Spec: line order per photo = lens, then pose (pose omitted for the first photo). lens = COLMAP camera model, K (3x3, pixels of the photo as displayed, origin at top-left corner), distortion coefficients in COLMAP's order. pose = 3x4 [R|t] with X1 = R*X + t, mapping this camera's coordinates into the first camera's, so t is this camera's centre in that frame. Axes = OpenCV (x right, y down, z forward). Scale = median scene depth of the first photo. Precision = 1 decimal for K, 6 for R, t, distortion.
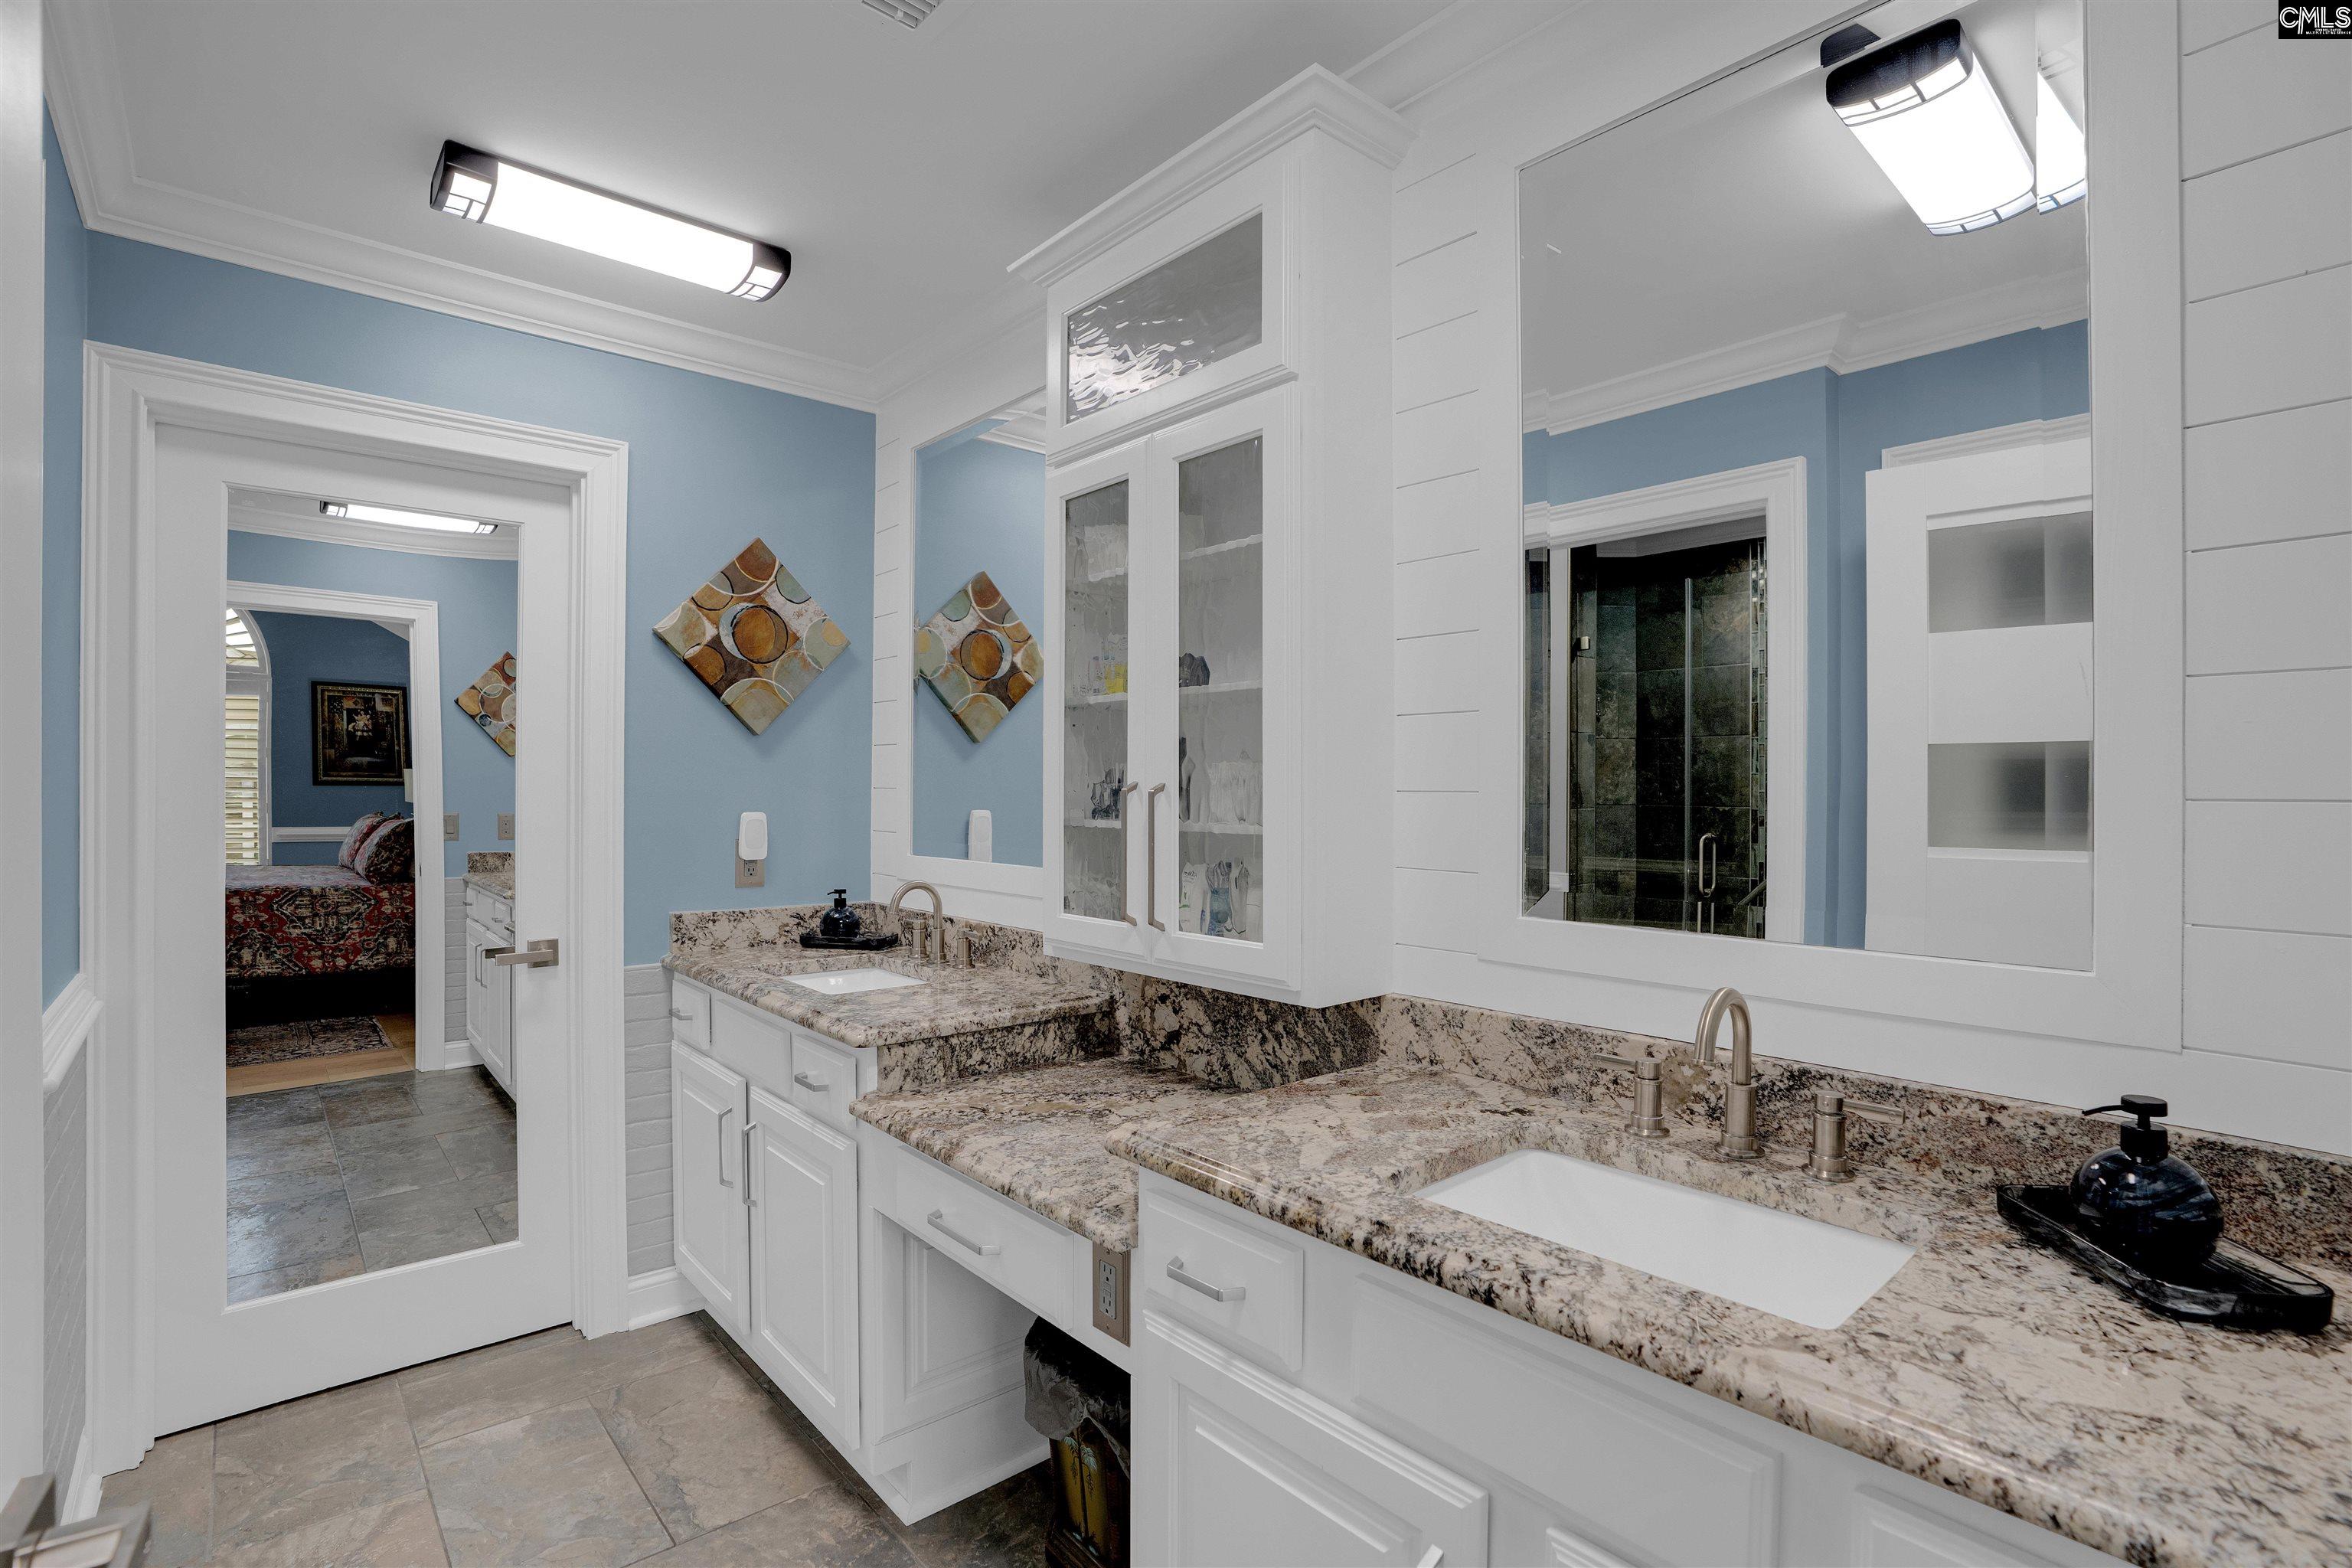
lens RADIAL K [[1078.5, 0, 1177.6], [0, 1078.5, 786.5], [0, 0, 1]] dist [-0.062705, 0.023633]
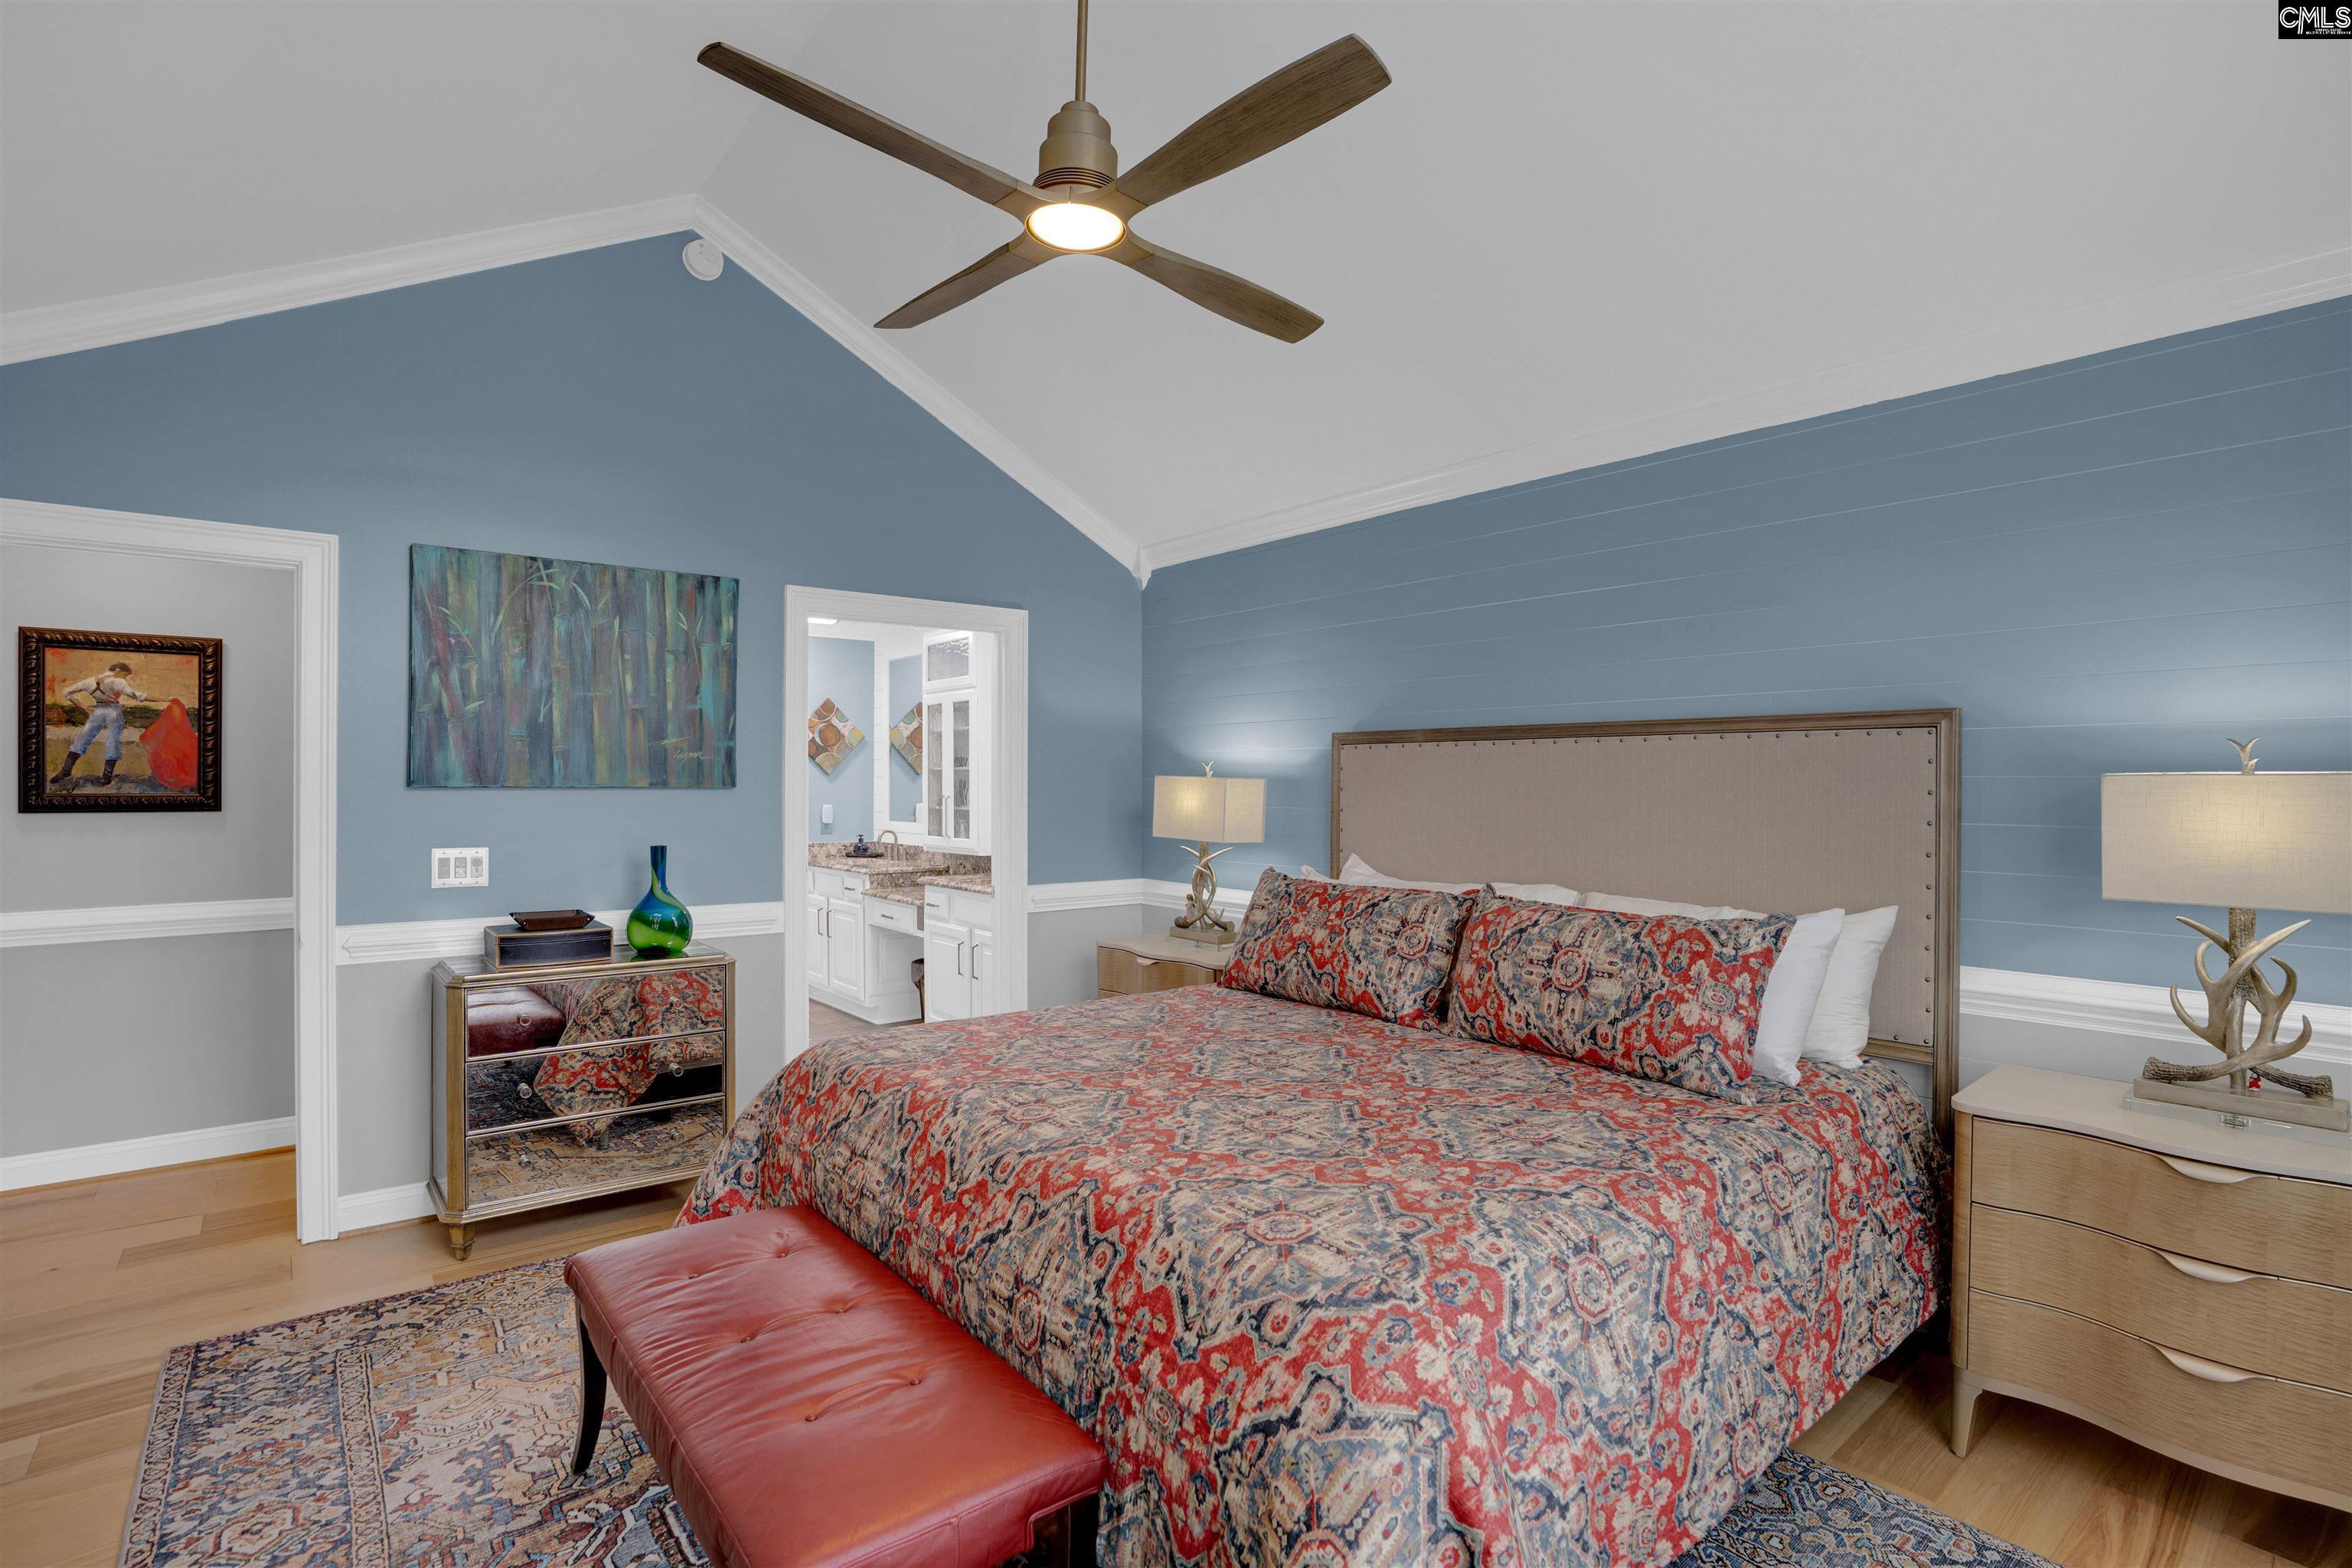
lens RADIAL K [[1078.5, 0, 1177.6], [0, 1078.5, 786.5], [0, 0, 1]] dist [-0.062705, 0.023633]
pose [[0.999339, -0.006123, -0.035824, 0.548235], [0.006099, 0.999981, -0.000782, -0.011108], [0.035828, 0.000563, 0.999358, -1.576084]]
